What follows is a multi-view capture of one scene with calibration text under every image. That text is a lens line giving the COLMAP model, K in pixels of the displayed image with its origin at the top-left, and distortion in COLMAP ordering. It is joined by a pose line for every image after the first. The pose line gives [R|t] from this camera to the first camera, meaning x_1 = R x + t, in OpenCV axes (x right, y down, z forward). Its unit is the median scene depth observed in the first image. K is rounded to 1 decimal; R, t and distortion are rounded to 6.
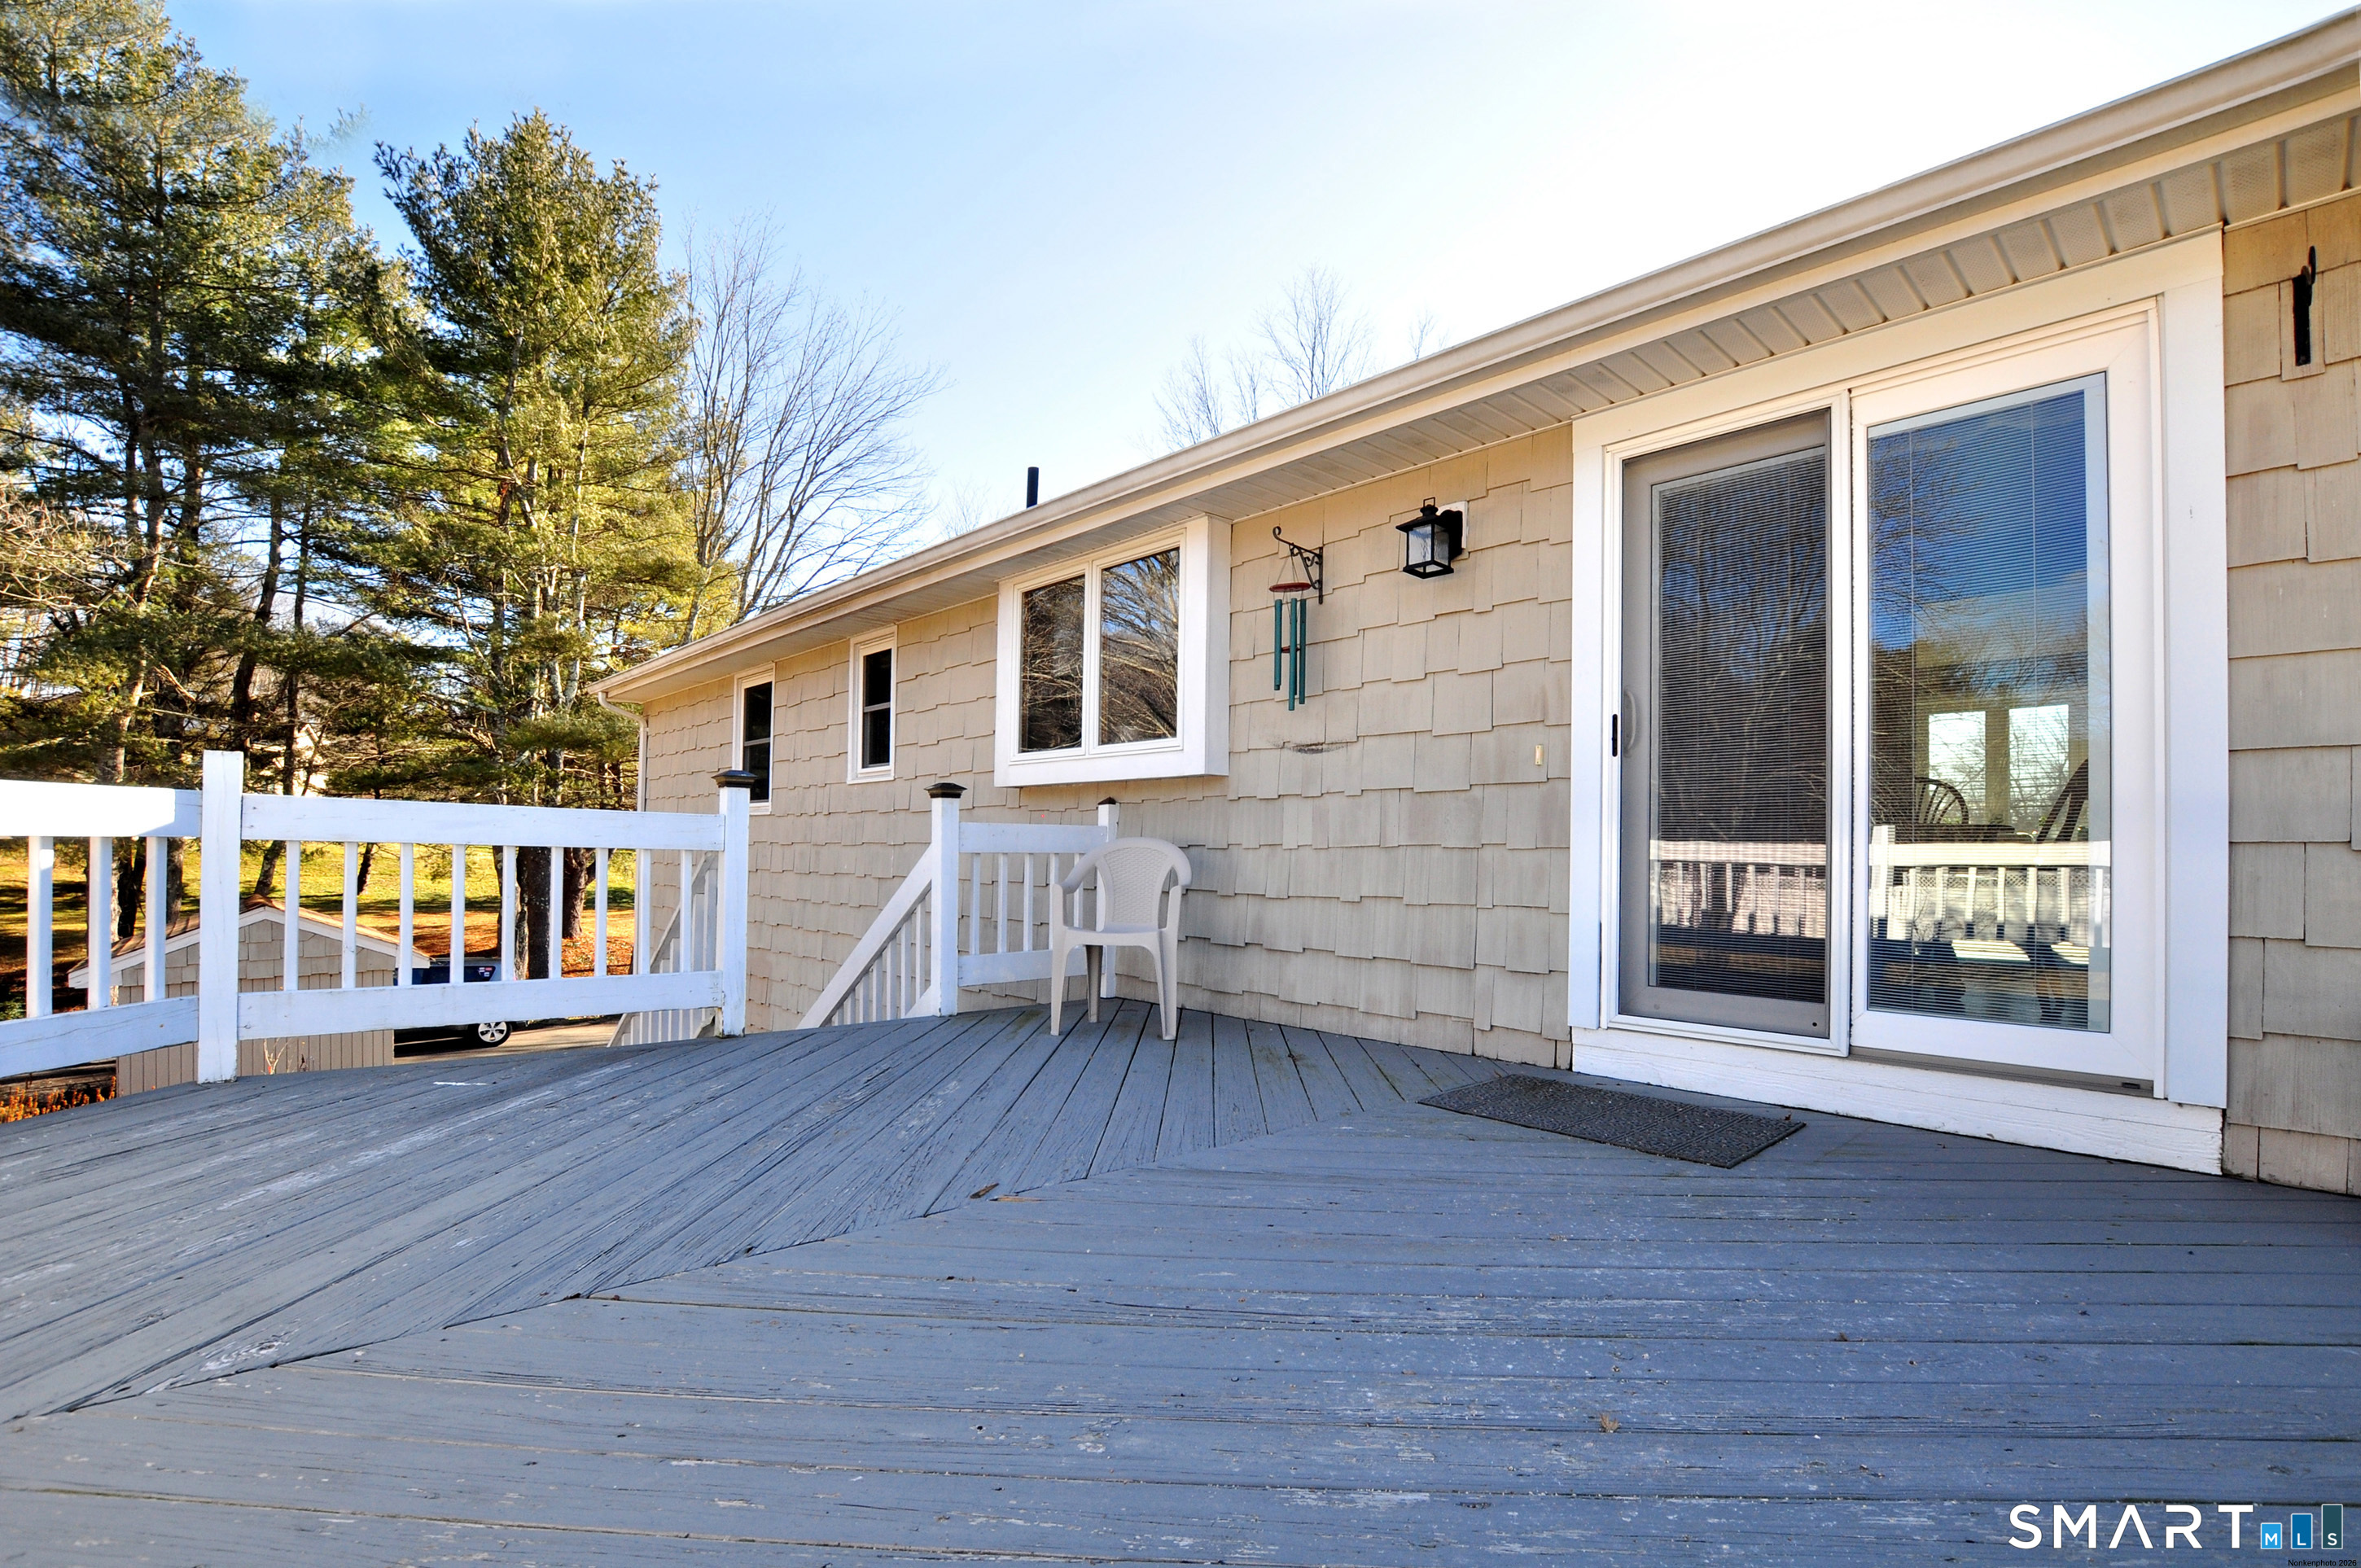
lens RADIAL K [[1058.0, 0, 1180.5], [0, 1058.0, 784.0], [0, 0, 1]] dist [-0.041978, 0.016327]
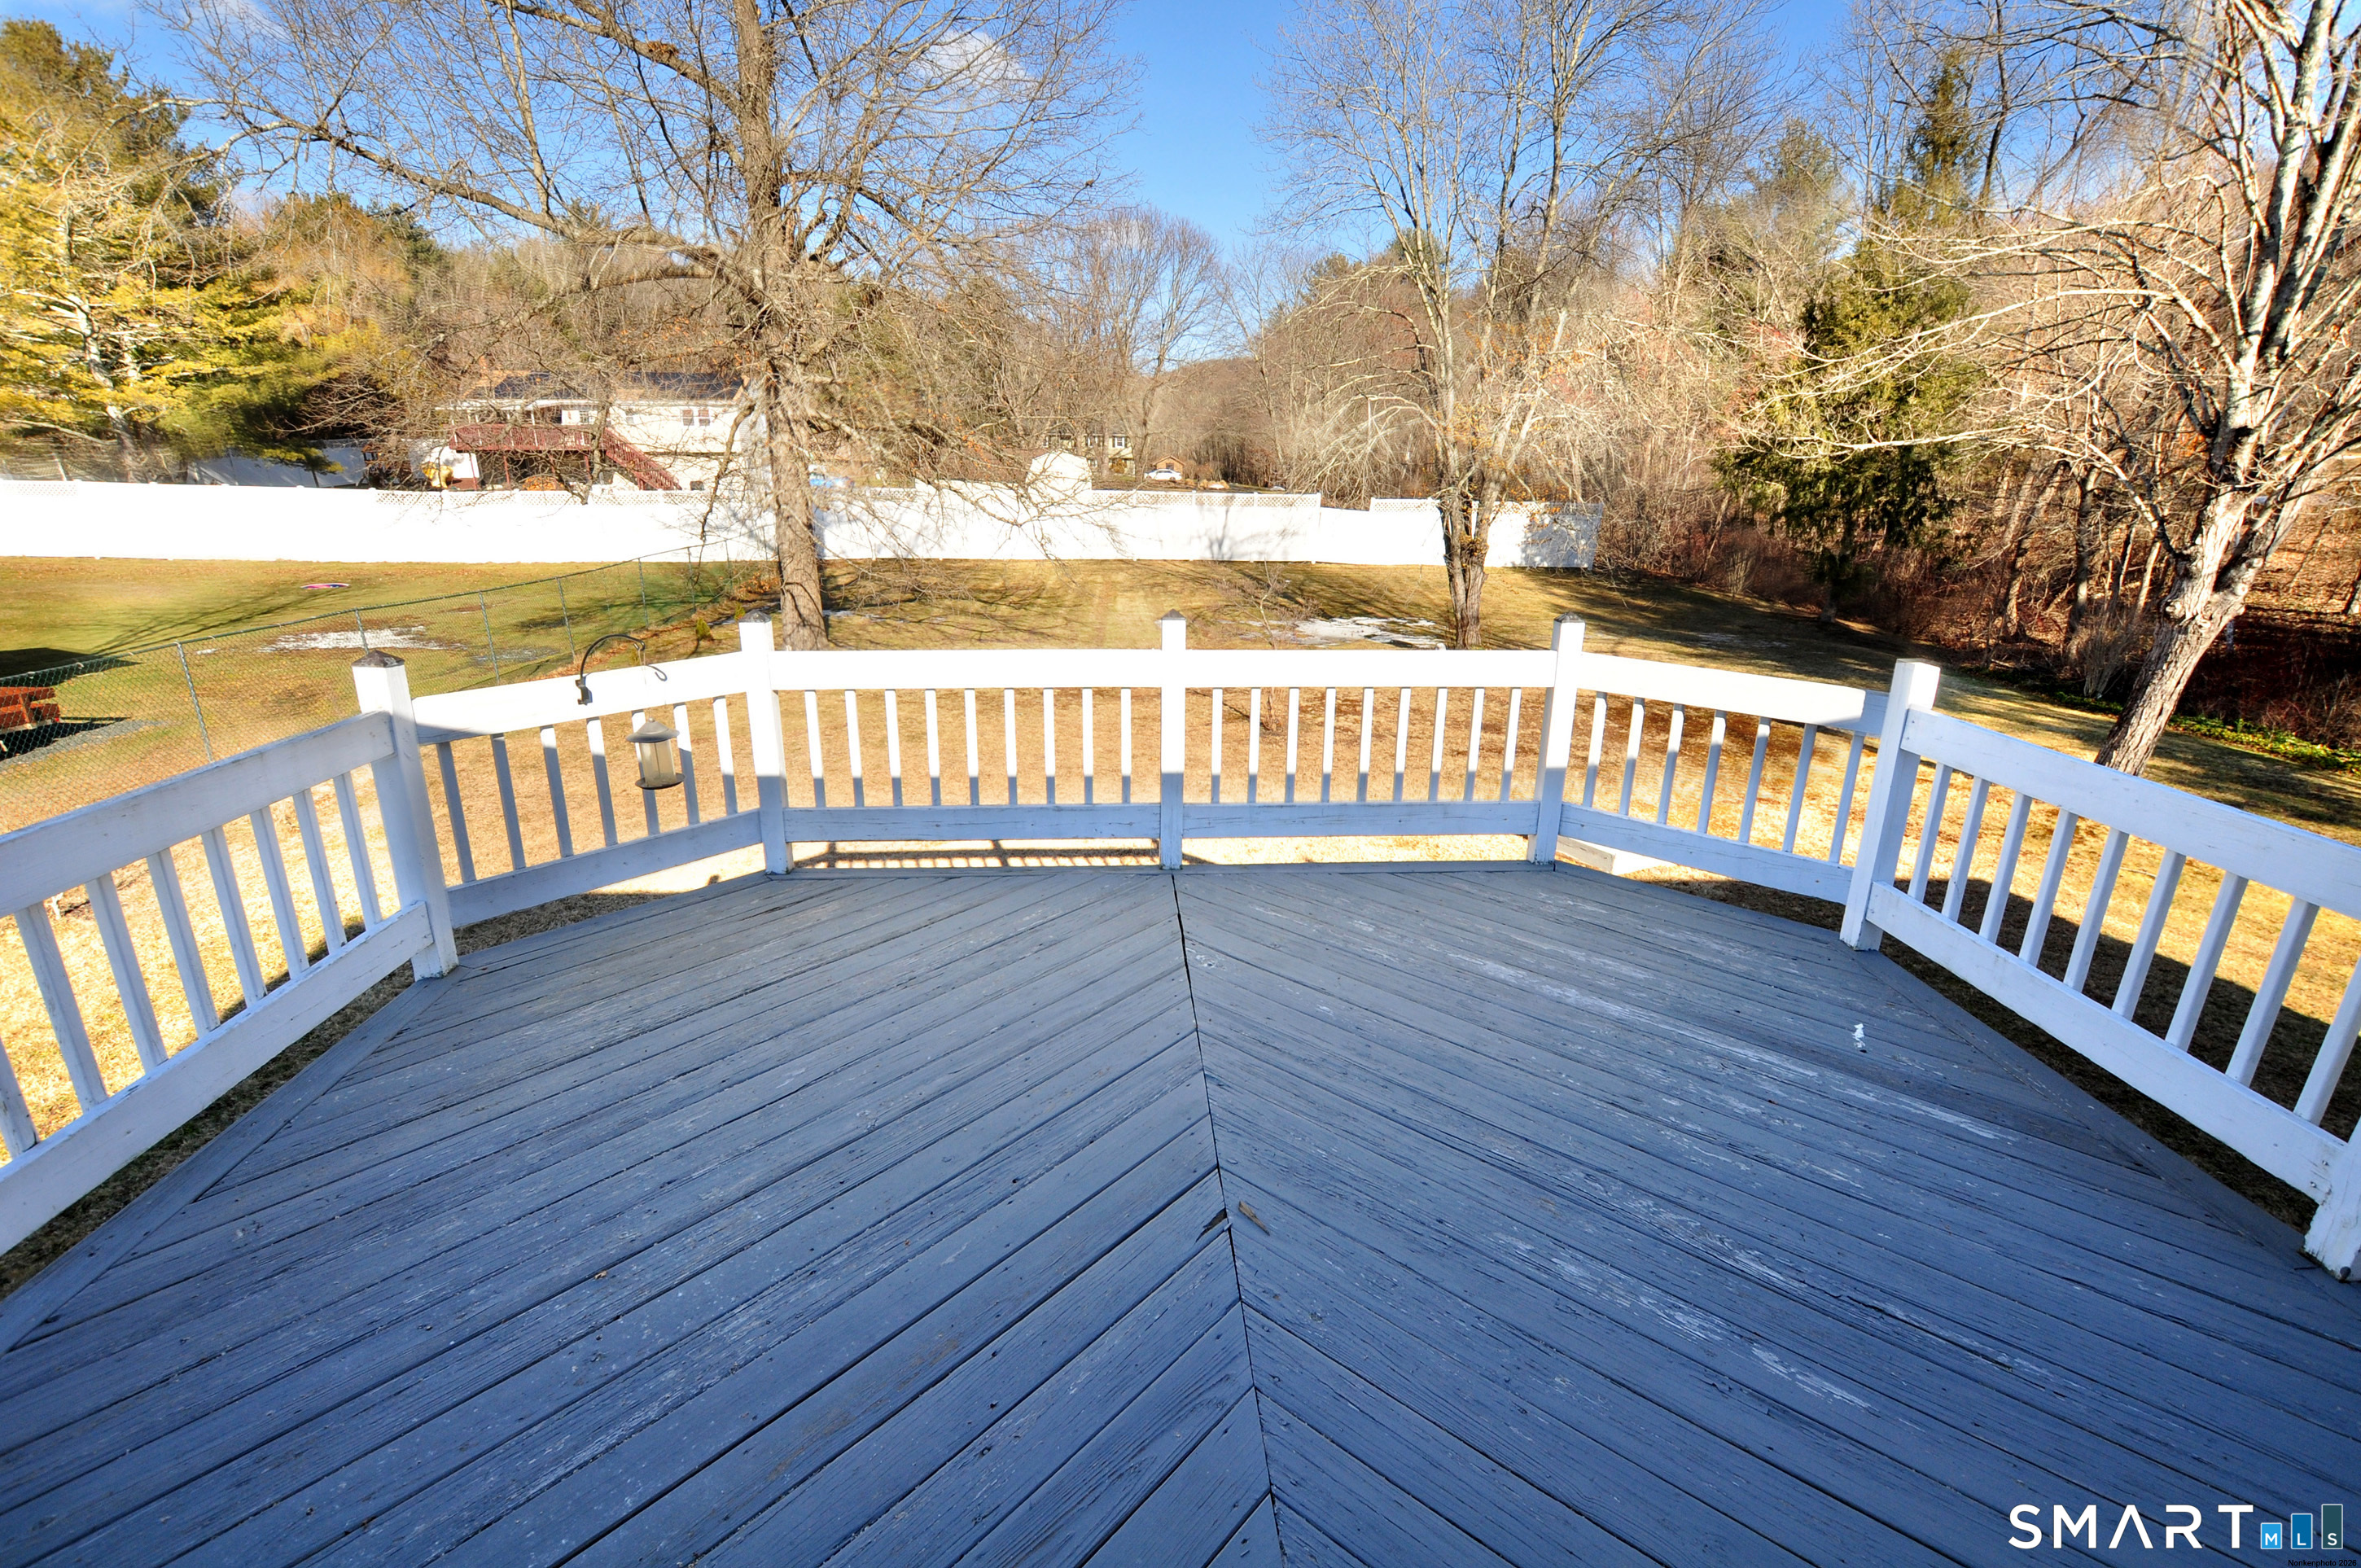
lens RADIAL K [[1058.0, 0, 1180.5], [0, 1058.0, 784.0], [0, 0, 1]] dist [-0.041978, 0.016327]
pose [[-0.634976, 0.205925, -0.744580, 0.428916], [0.032190, 0.970034, 0.240826, -0.214898], [0.771861, 0.128951, -0.622577, 1.246731]]
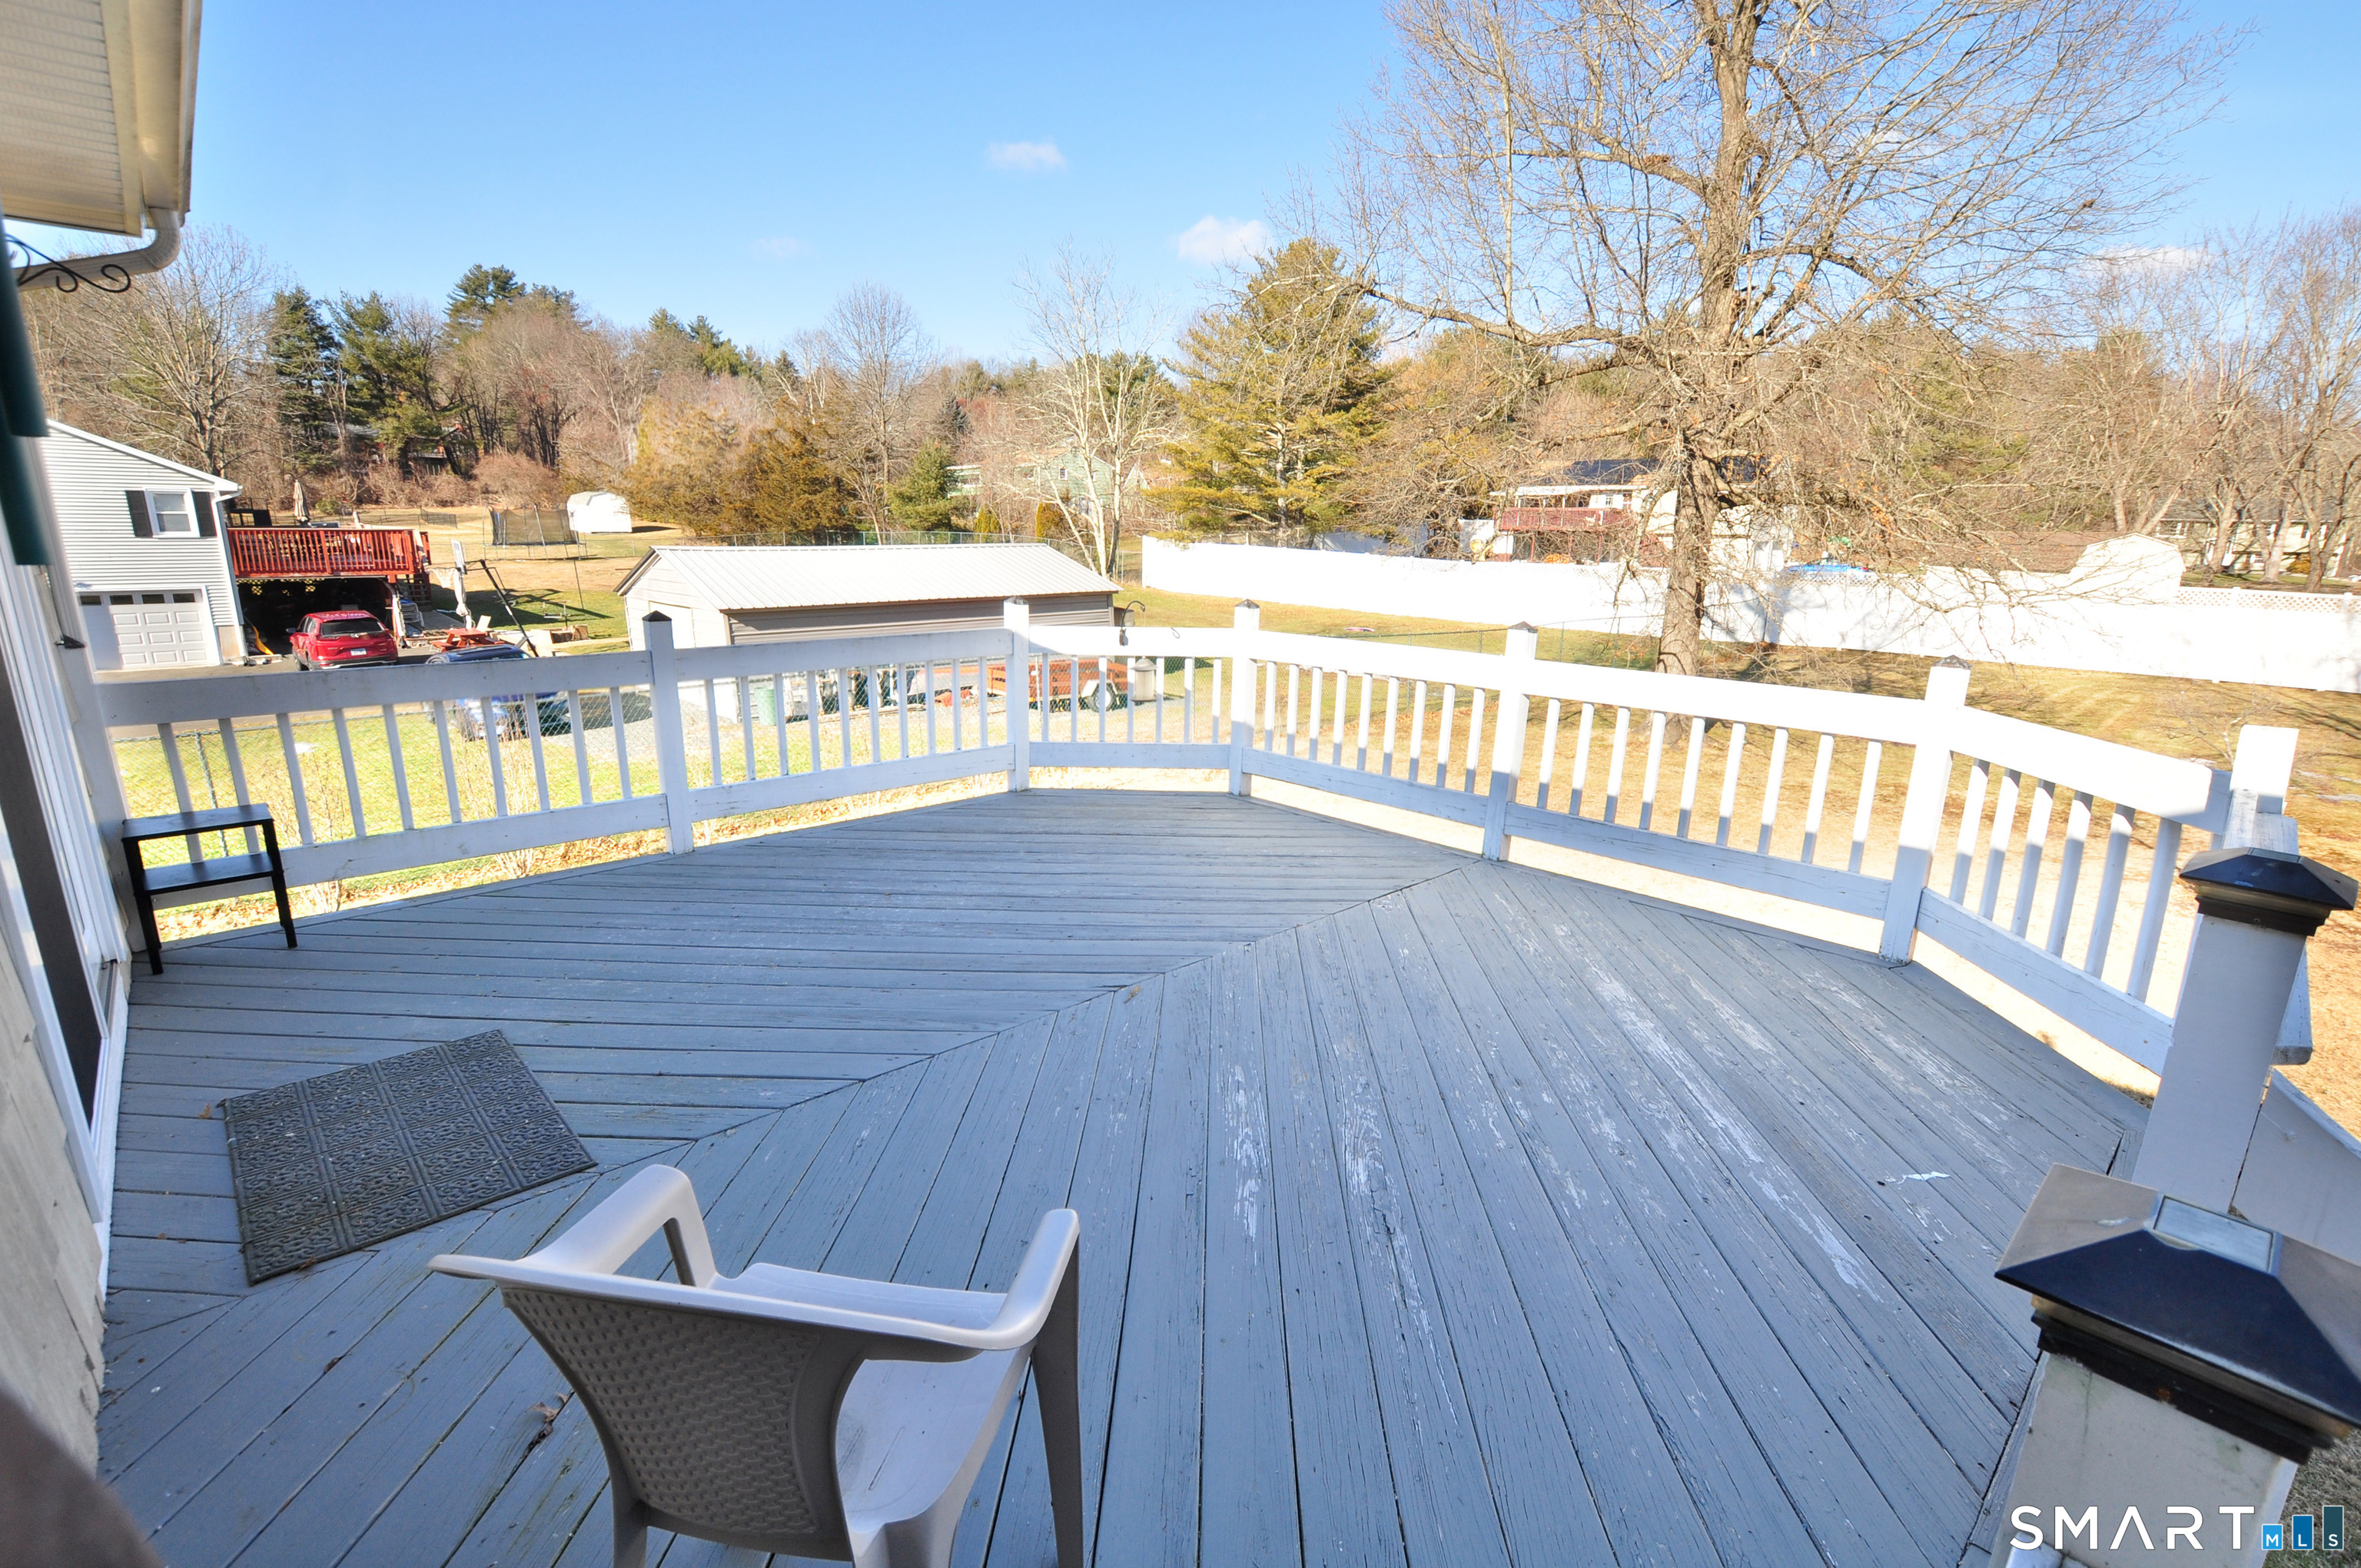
lens RADIAL K [[1078.6, 0, 1180.5], [0, 1078.6, 784.0], [0, 0, 1]] dist [-0.037122, 0.000009]
pose [[-0.999597, -0.028125, 0.003835, -0.203133], [-0.027162, 0.986979, 0.158540, -0.093268], [-0.008244, 0.158372, -0.987345, 1.932188]]
